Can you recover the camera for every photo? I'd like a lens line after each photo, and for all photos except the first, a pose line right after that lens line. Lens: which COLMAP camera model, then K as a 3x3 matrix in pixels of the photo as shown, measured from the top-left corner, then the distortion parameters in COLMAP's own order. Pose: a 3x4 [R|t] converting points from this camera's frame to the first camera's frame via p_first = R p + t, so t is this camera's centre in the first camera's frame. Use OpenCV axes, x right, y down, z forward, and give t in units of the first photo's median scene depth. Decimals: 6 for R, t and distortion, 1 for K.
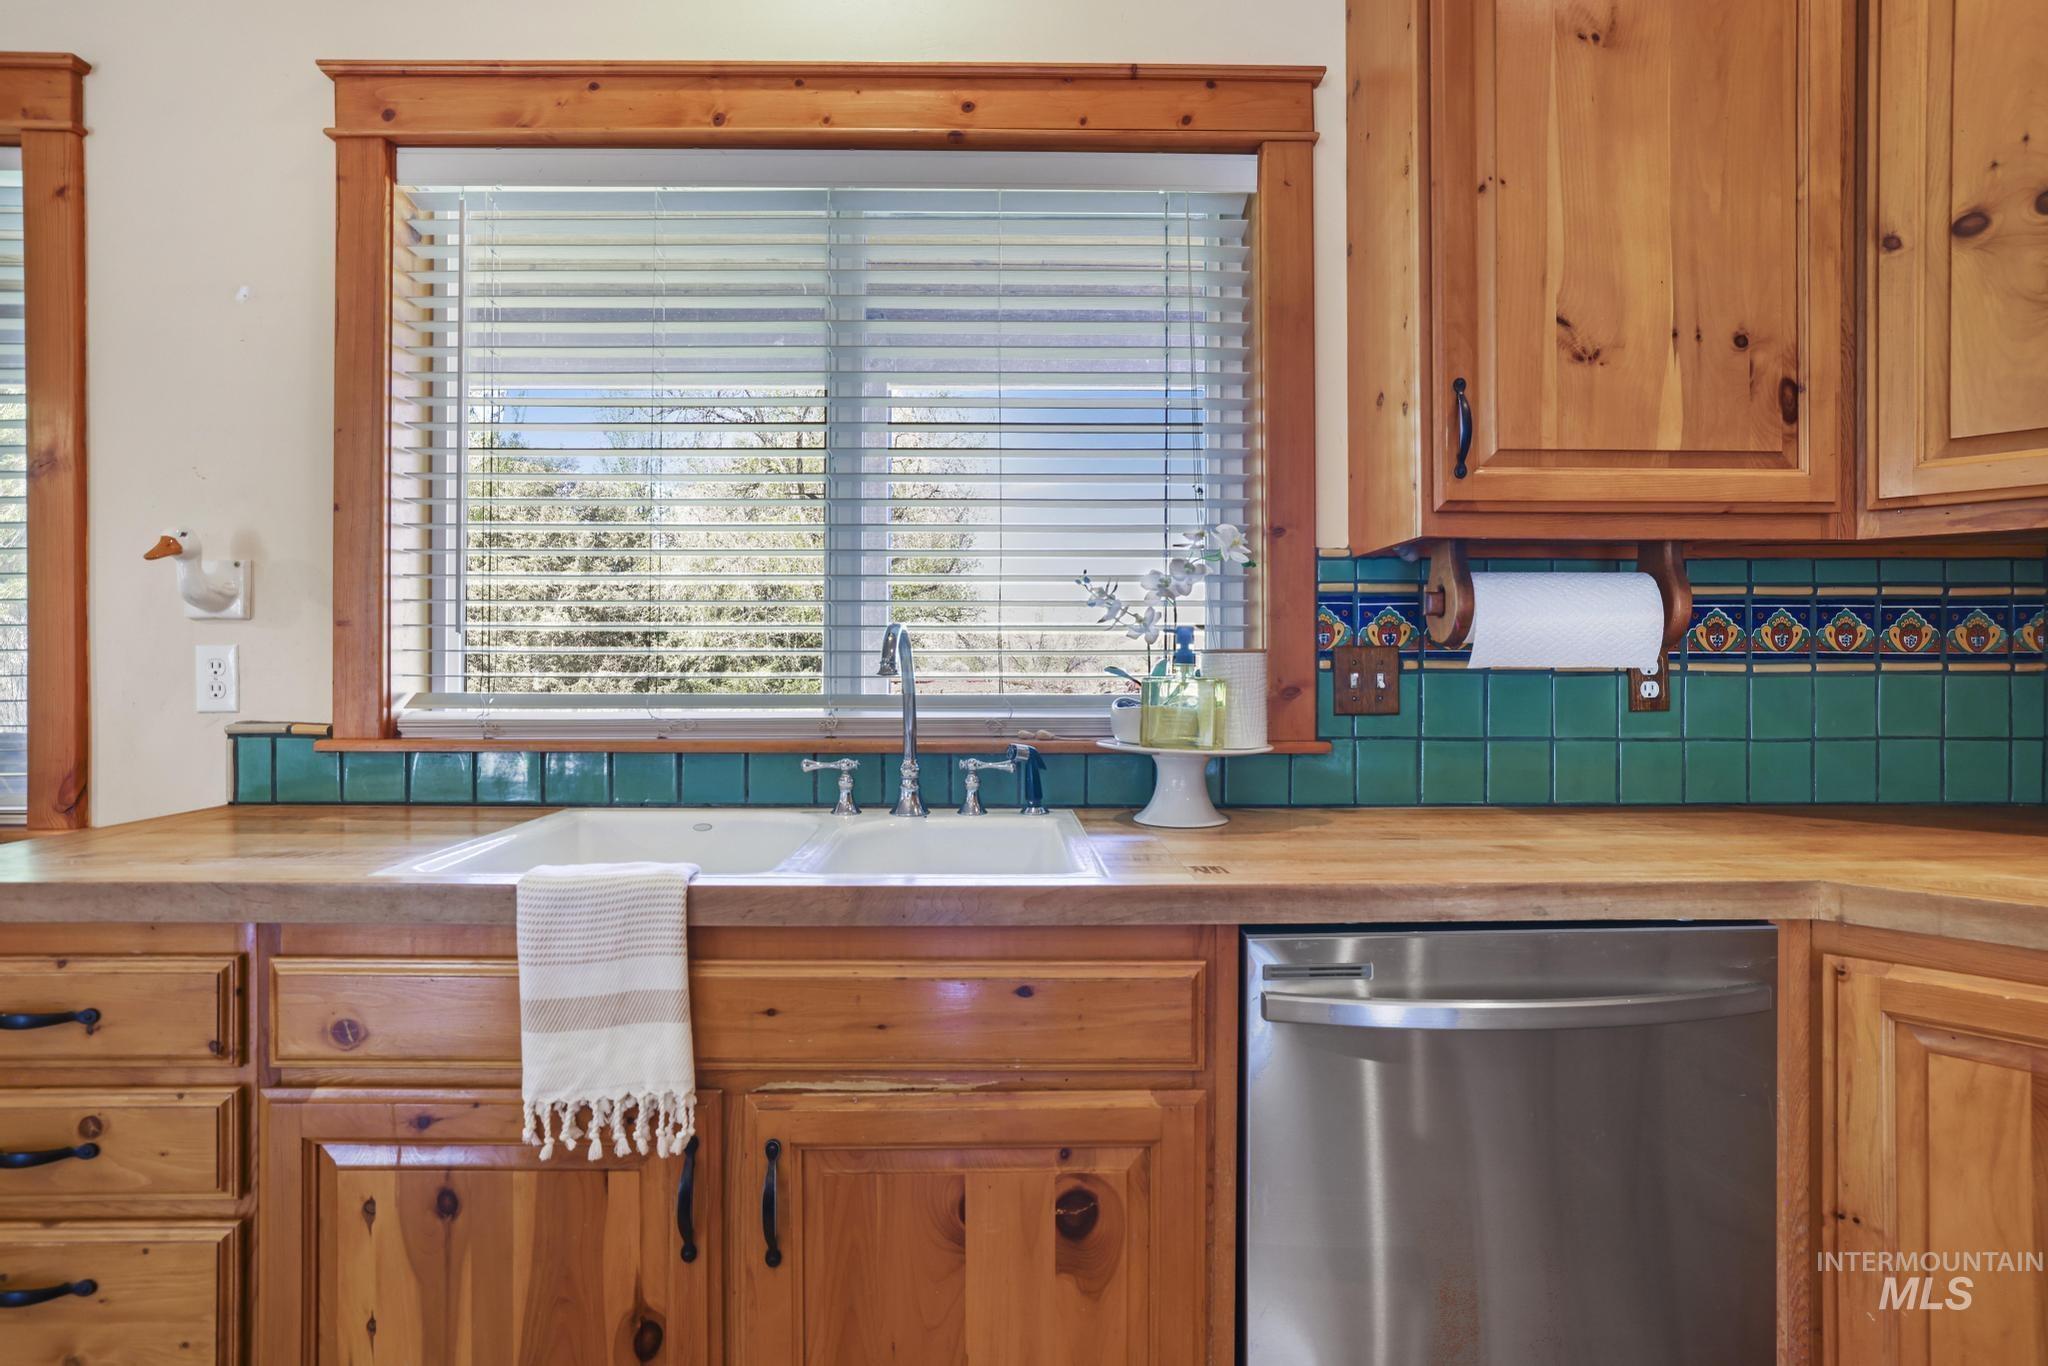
lens RADIAL K [[1018.8, 0, 1020.3], [0, 1018.8, 679.4], [0, 0, 1]] dist [-0.024116, 0.006616]
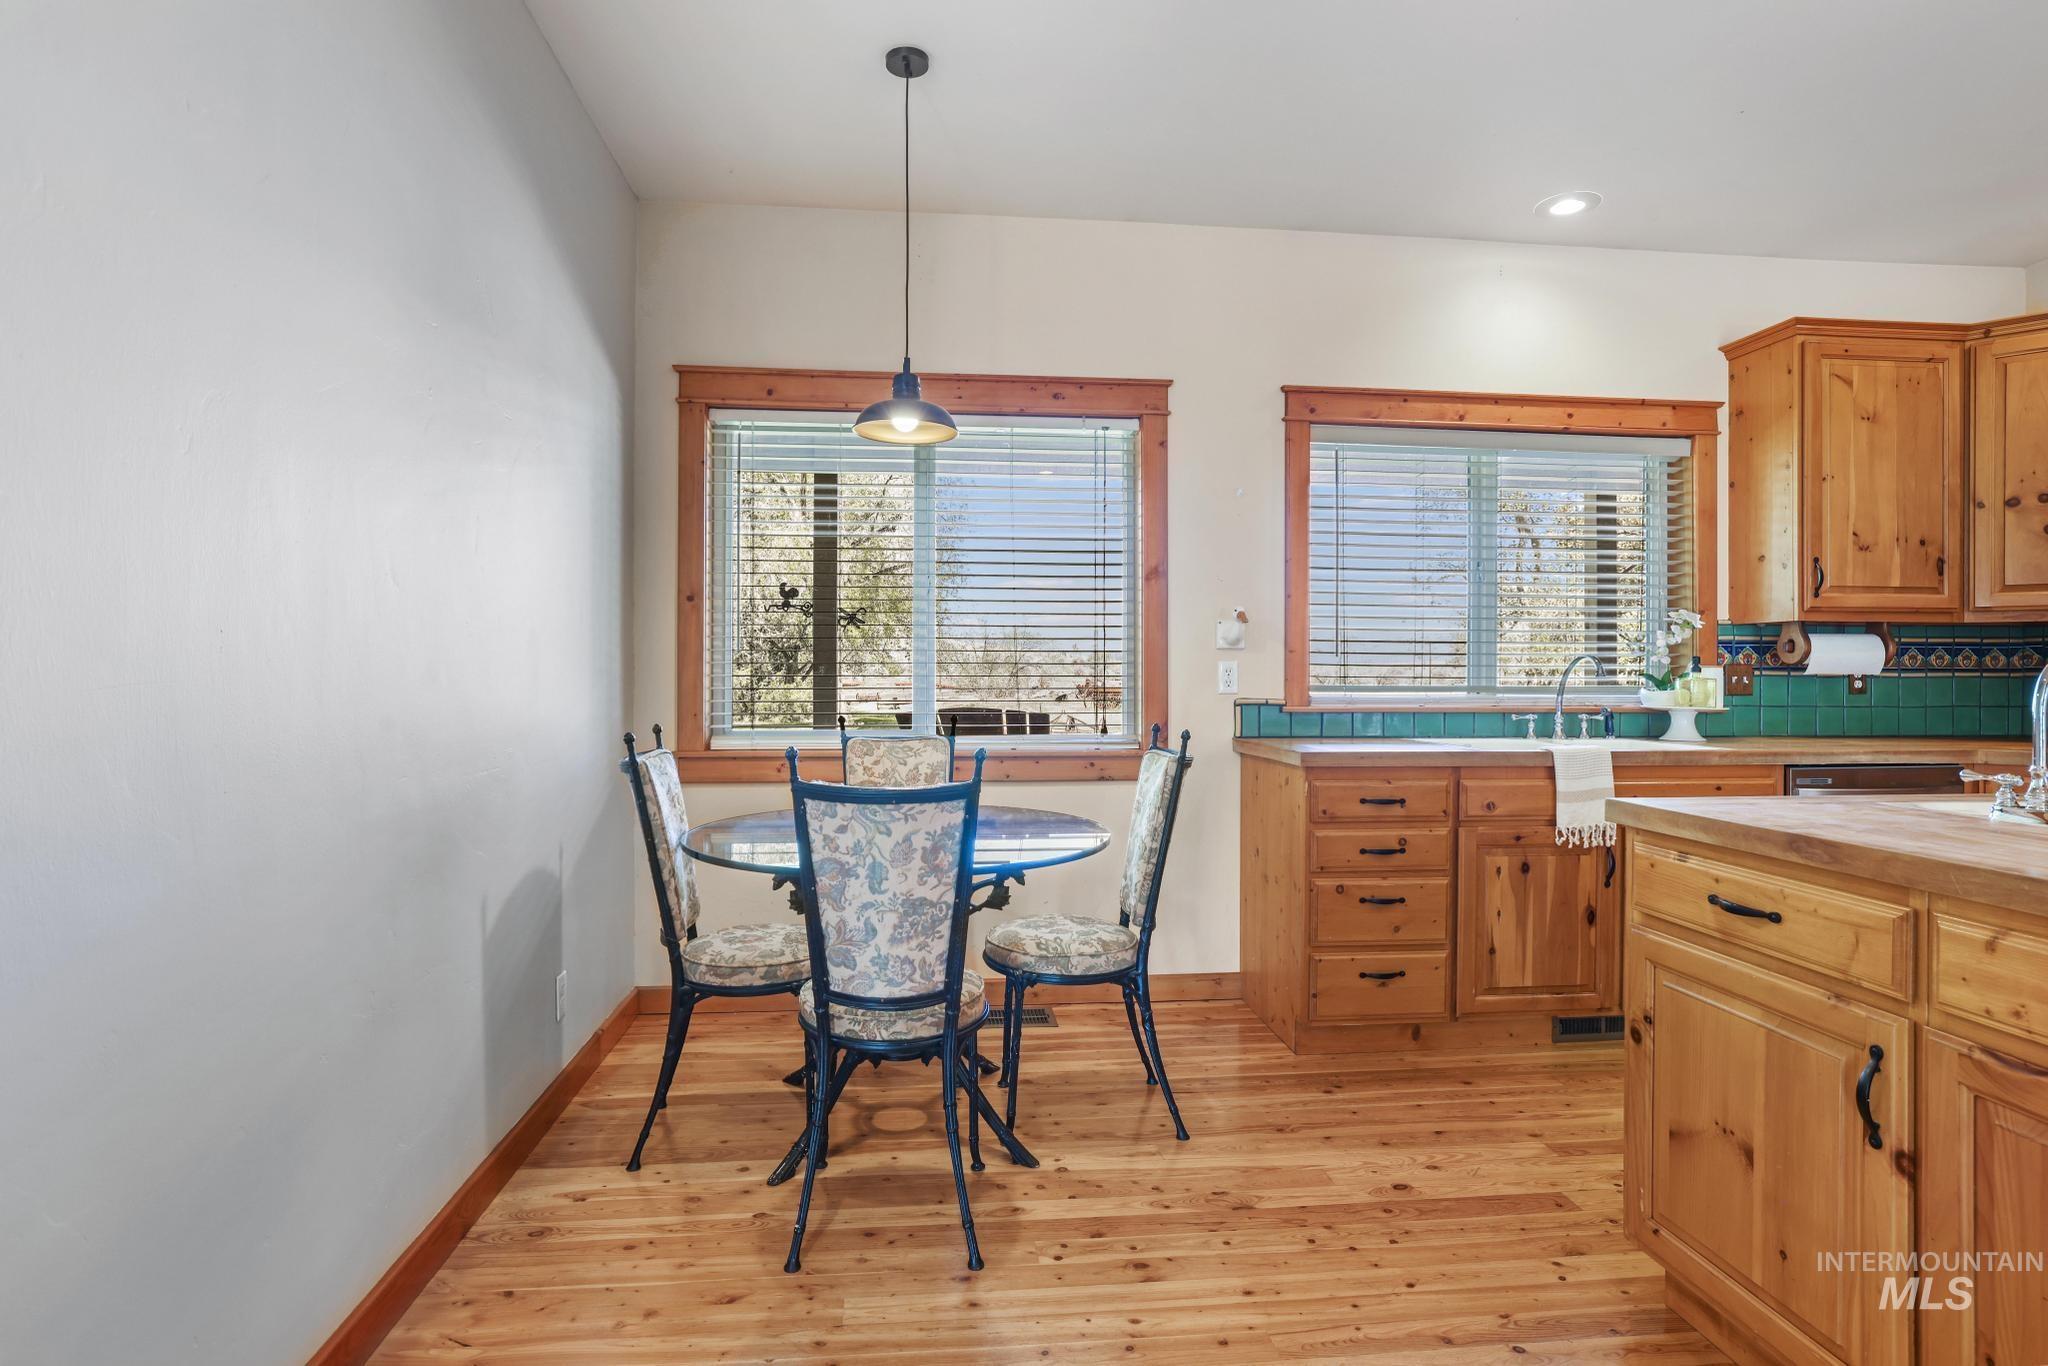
lens RADIAL K [[1018.8, 0, 989.0], [0, 1018.8, 680.0], [0, 0, 1]] dist [-0.024116, 0.006616]
pose [[0.997603, 0.002538, 0.069157, -1.646179], [-0.002317, 0.999992, -0.003277, 0.014402], [-0.069165, 0.003109, 0.997600, -1.227577]]
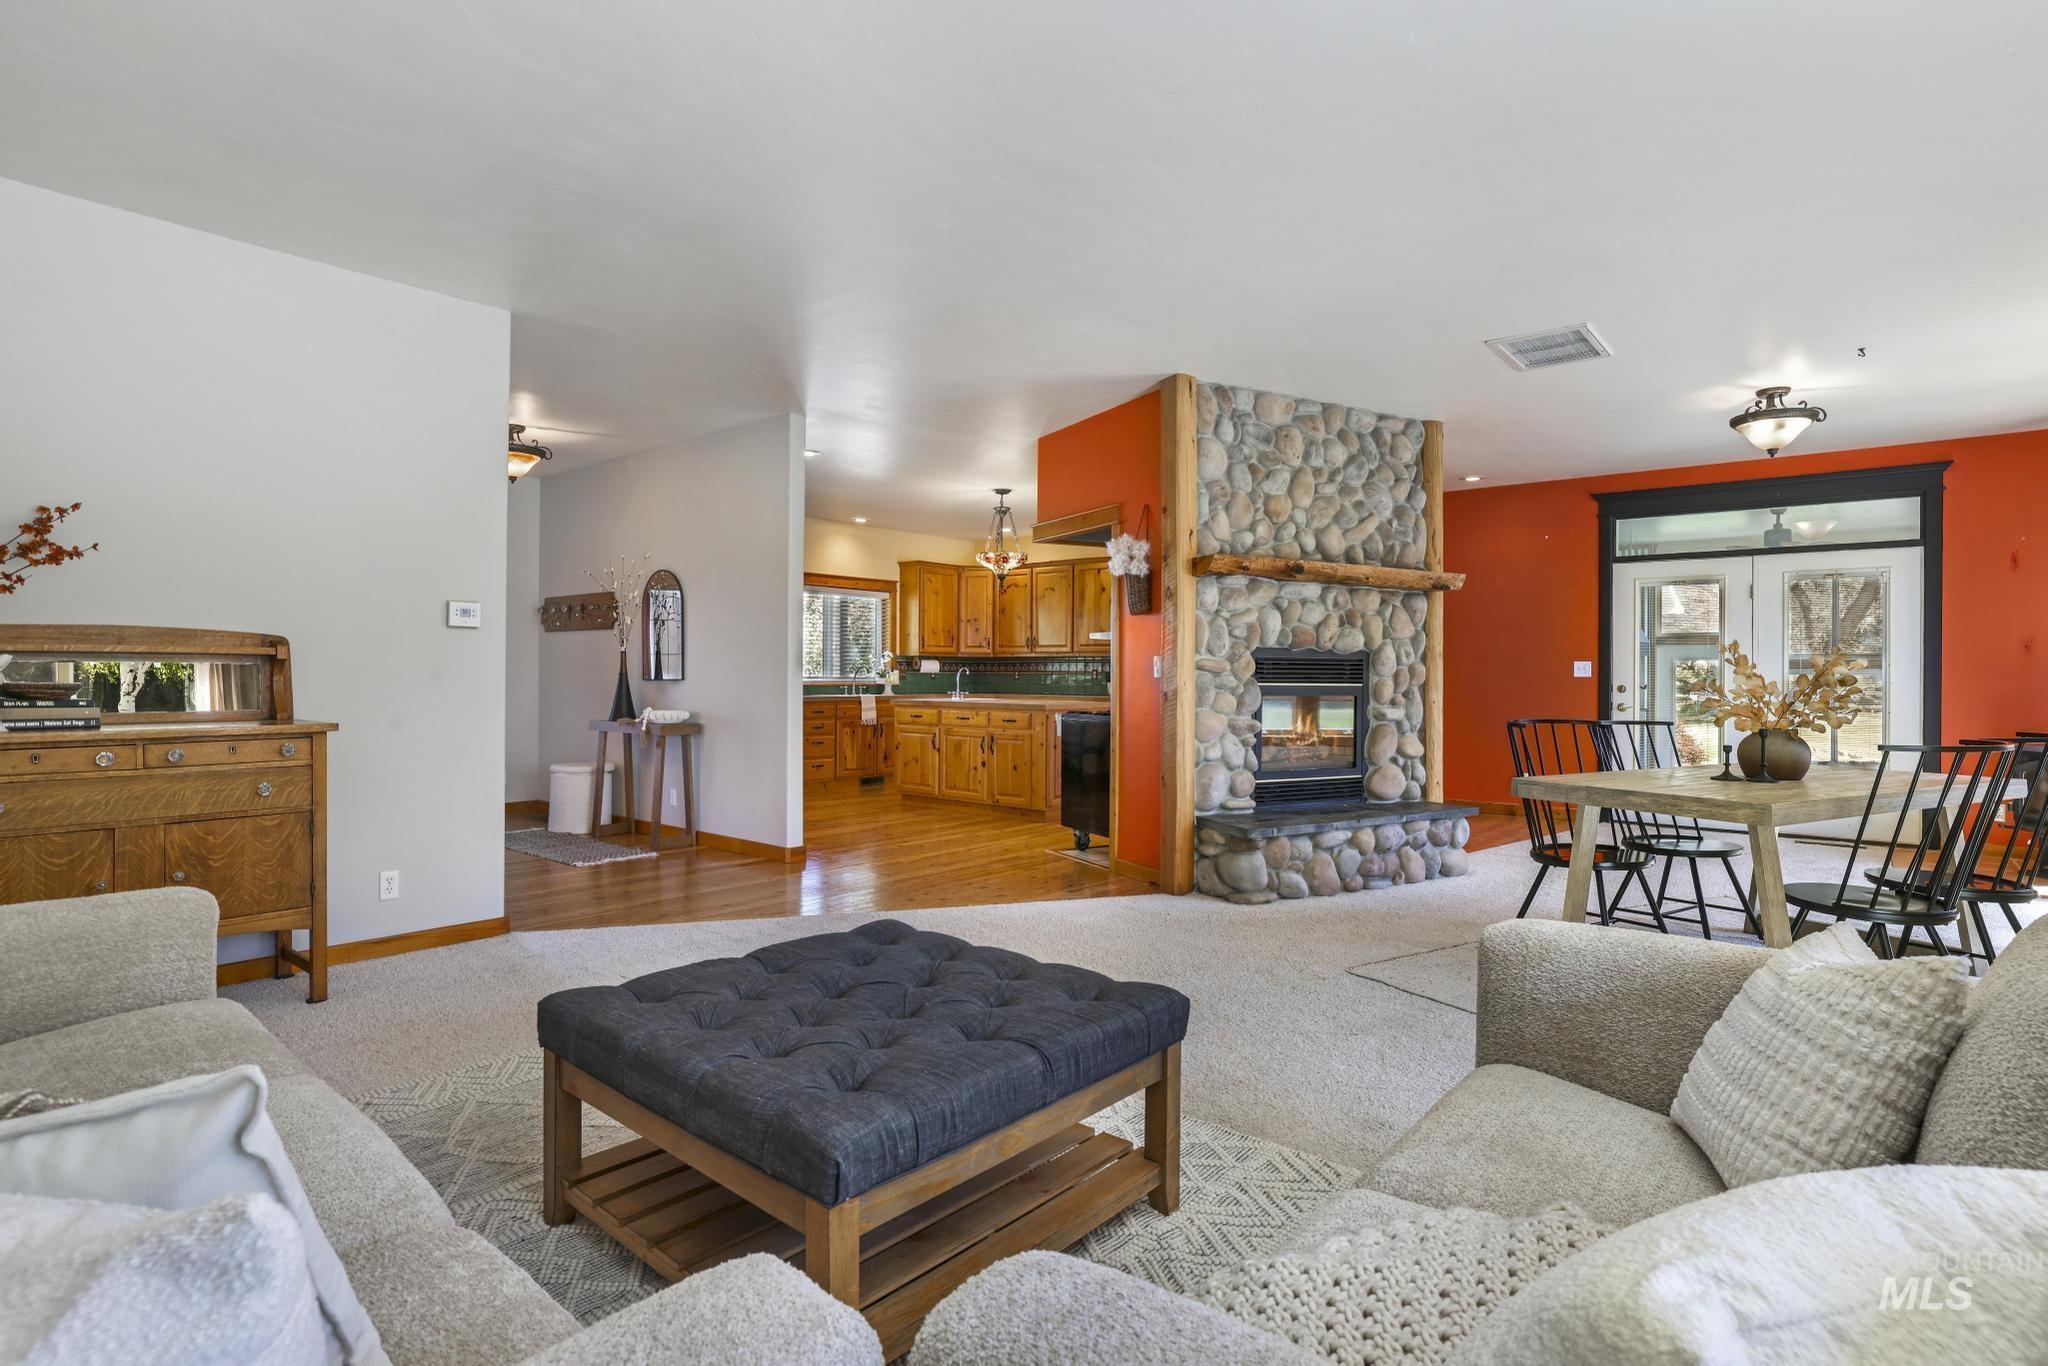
lens RADIAL K [[1018.8, 0, 1017.4], [0, 1018.8, 678.4], [0, 0, 1]] dist [-0.024116, 0.006616]
pose [[0.649683, 0.000272, 0.760205, -4.807663], [0.000199, 1.000000, -0.000528, 0.035431], [-0.760205, 0.000495, 0.649683, -4.423015]]
